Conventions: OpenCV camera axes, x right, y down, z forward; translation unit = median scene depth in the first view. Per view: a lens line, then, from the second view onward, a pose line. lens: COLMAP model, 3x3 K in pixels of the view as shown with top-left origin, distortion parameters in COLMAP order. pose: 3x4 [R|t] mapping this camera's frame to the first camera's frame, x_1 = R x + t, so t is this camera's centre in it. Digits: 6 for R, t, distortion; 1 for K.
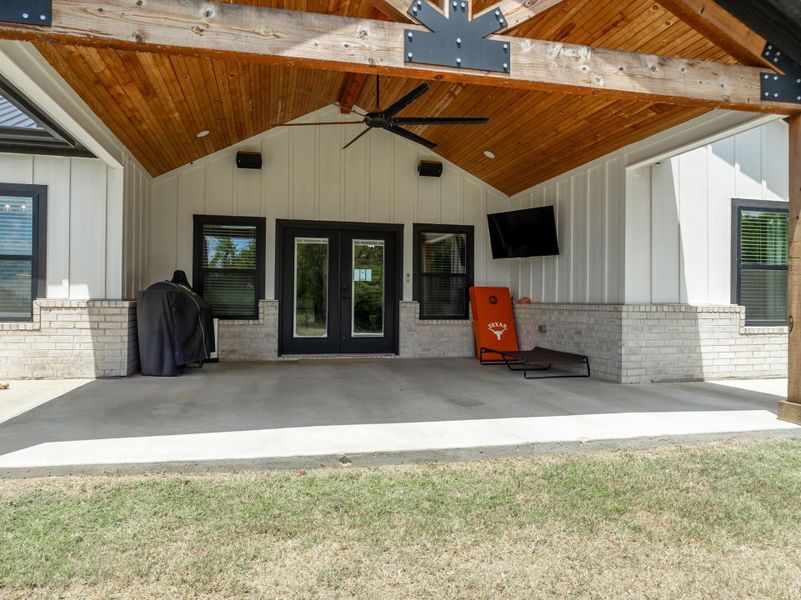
lens RADIAL K [[567.5, 0, 400.5], [0, 567.5, 300.7], [0, 0, 1]] dist [-0.011869, -0.001367]
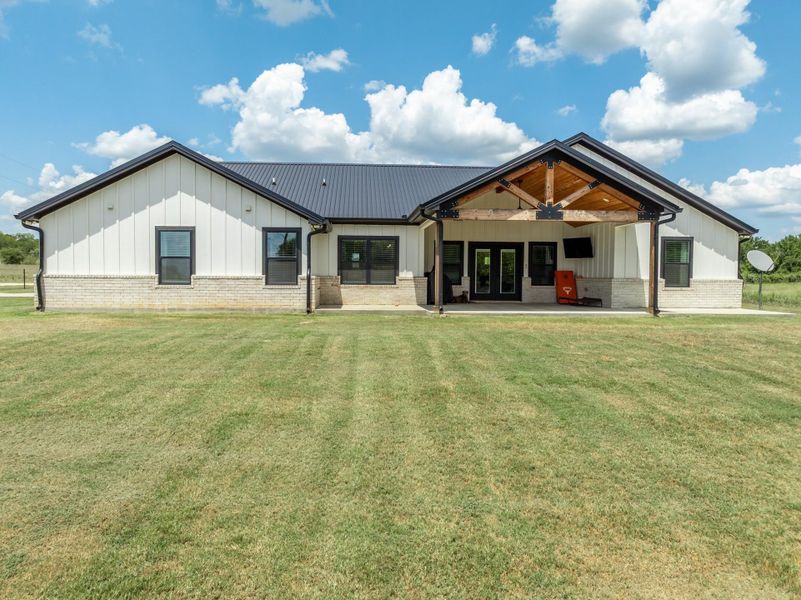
lens RADIAL K [[567.5, 0, 401.9], [0, 567.5, 296.1], [0, 0, 1]] dist [-0.011869, -0.001367]
pose [[0.988126, 0.004241, -0.153585, -0.132639], [0.001396, 0.999330, 0.036572, -0.007321], [0.153637, -0.036352, 0.987458, -1.335331]]
